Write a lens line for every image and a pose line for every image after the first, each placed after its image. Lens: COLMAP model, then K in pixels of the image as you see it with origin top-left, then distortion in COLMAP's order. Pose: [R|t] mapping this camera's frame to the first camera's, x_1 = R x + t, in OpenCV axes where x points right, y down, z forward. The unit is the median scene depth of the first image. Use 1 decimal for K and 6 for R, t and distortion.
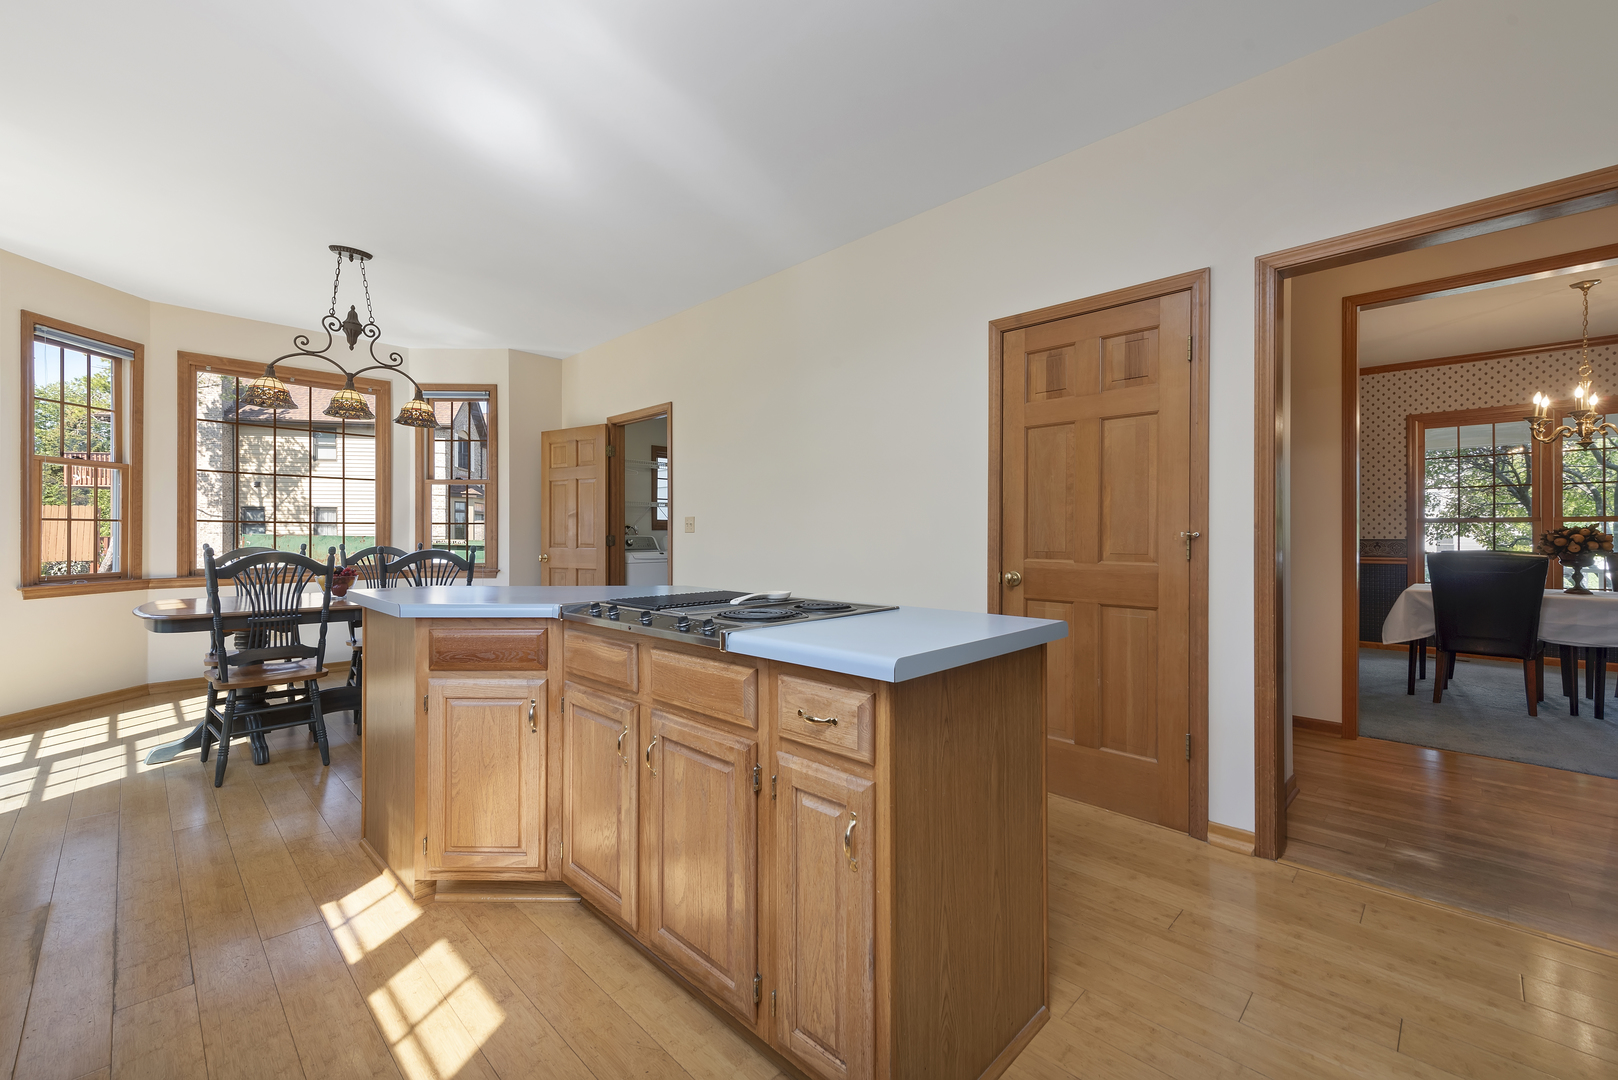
lens RADIAL K [[661.8, 0, 800.4], [0, 661.8, 534.3], [0, 0, 1]] dist [-0.001026, -0.000126]
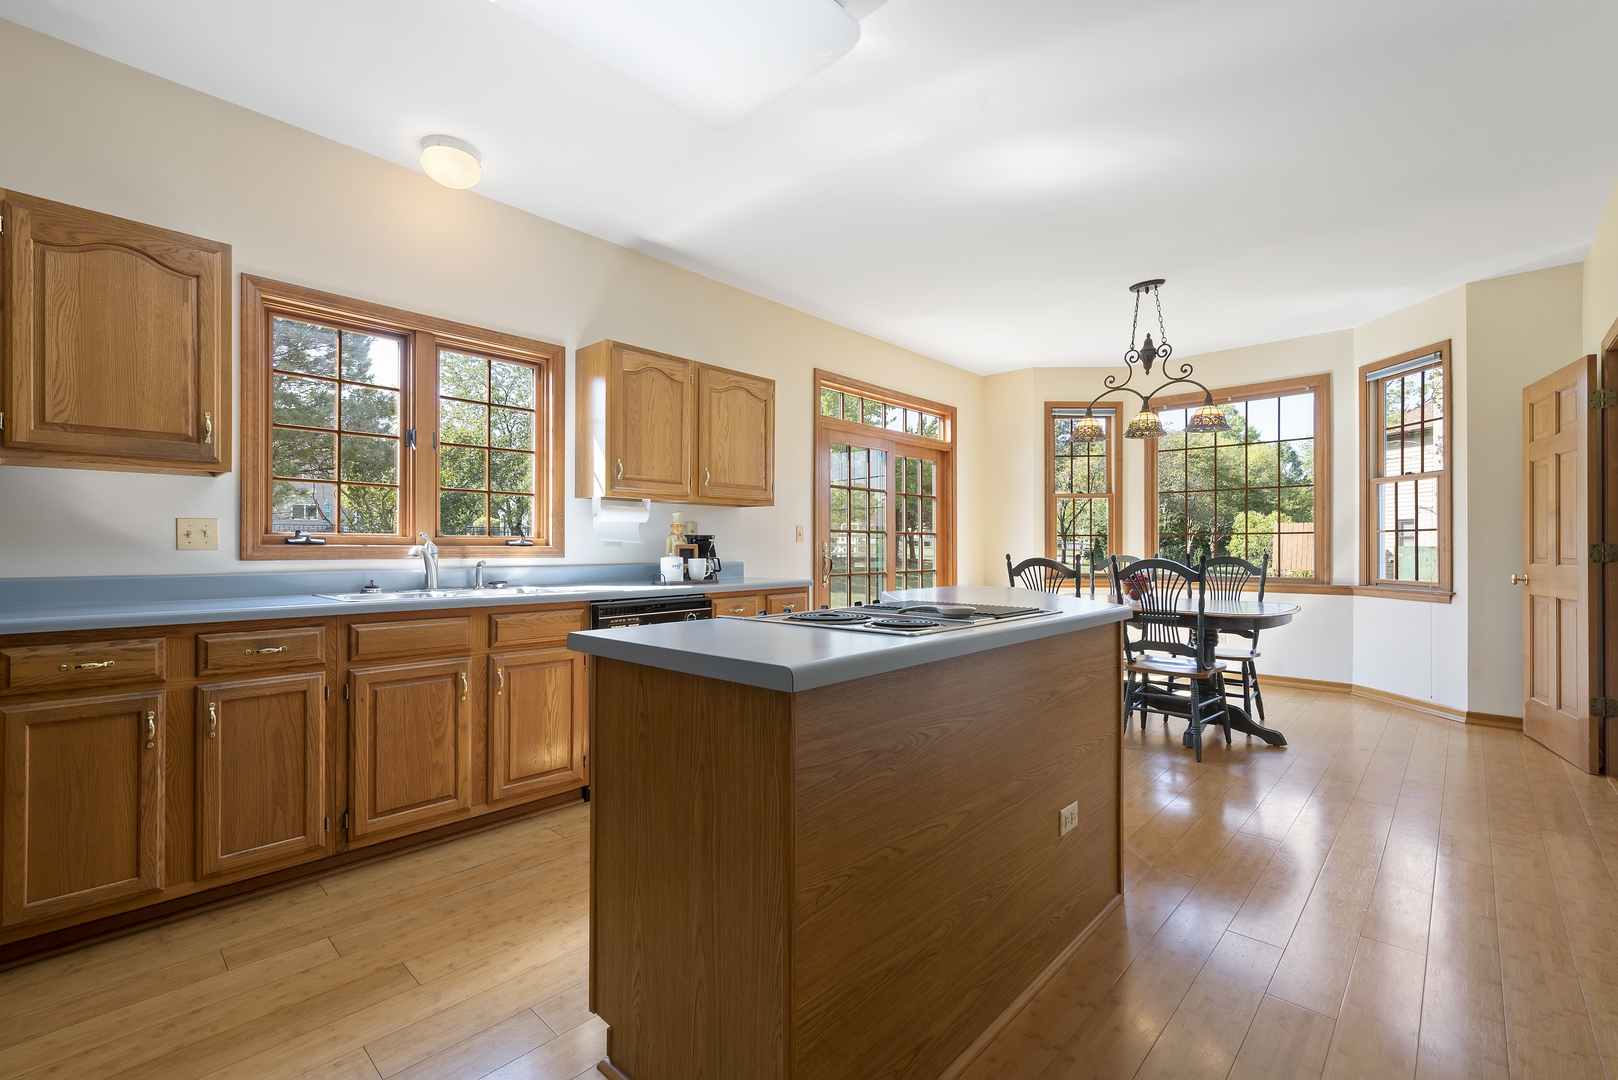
lens RADIAL K [[682.2, 0, 807.4], [0, 682.2, 550.5], [0, 0, 1]] dist [0.000298, 0.000100]
pose [[0.013426, 0.001957, -0.999908, 0.440075], [0.000410, 0.999998, 0.001963, 0.009072], [0.999910, -0.000436, 0.013425, 0.423879]]
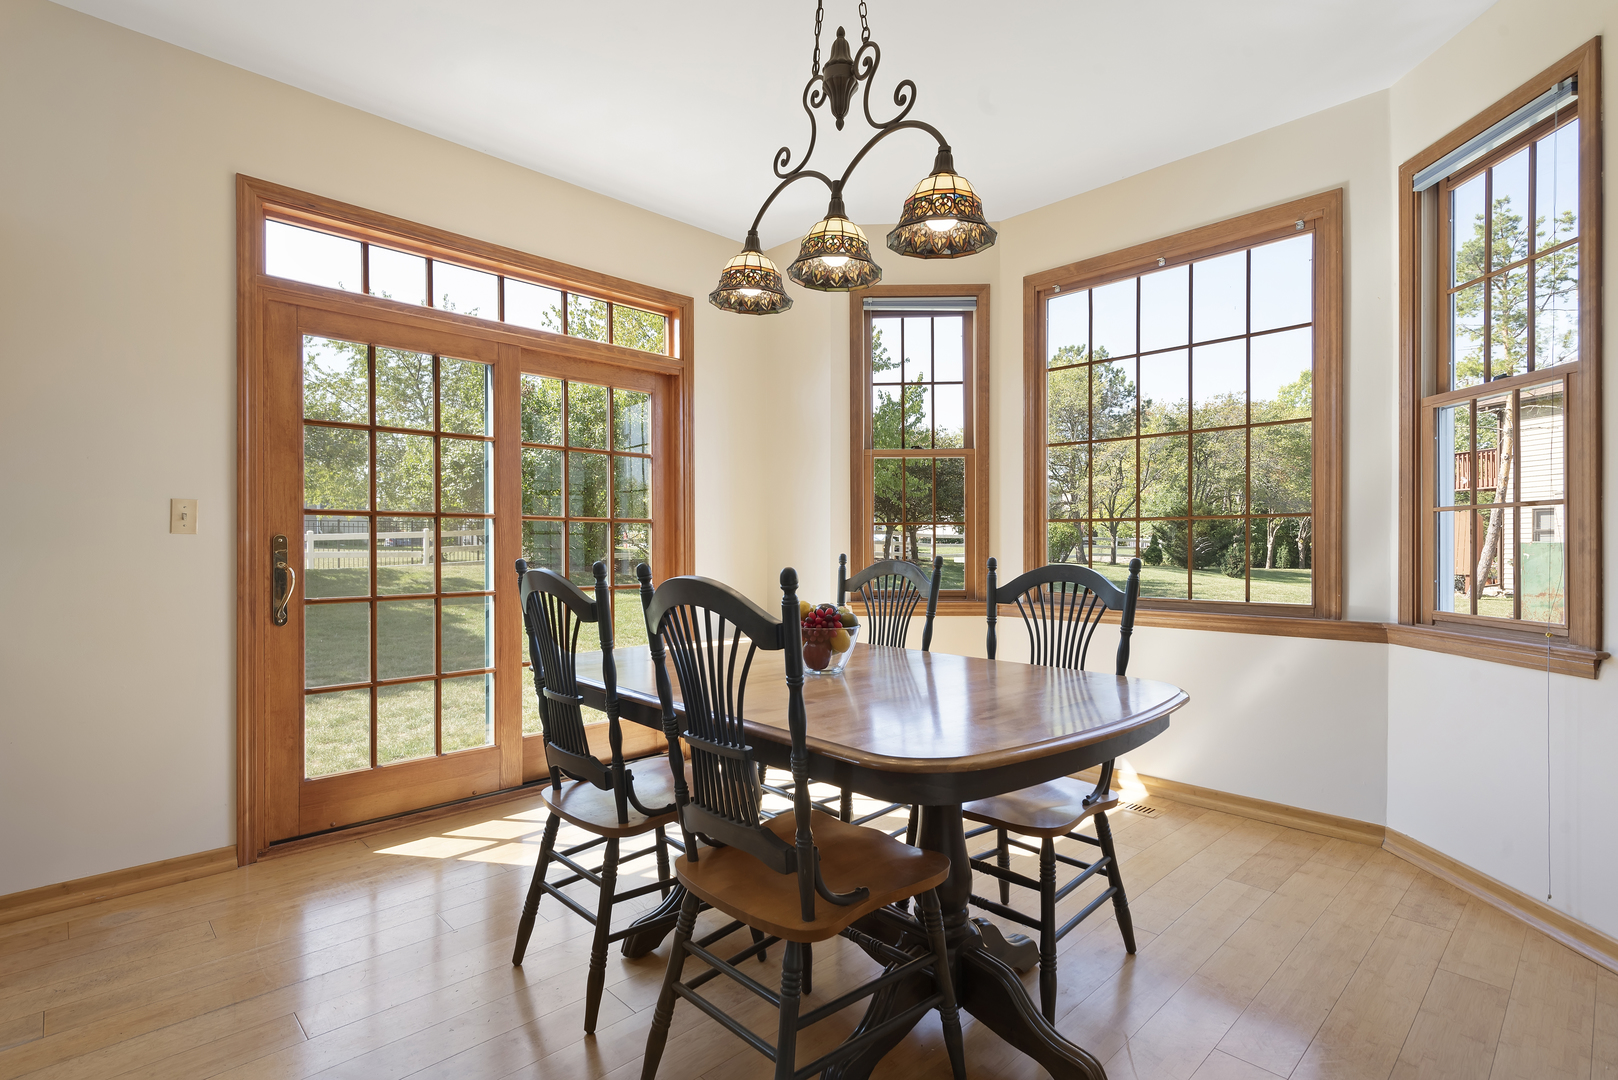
lens RADIAL K [[778.4, 0, 811.8], [0, 778.4, 550.6], [0, 0, 1]] dist [0.004825, 0.000649]
pose [[-0.021603, 0.003765, -0.999760, -0.142563], [0.000878, 0.999993, 0.003747, 0.008805], [0.999766, -0.000796, -0.021606, 0.992321]]
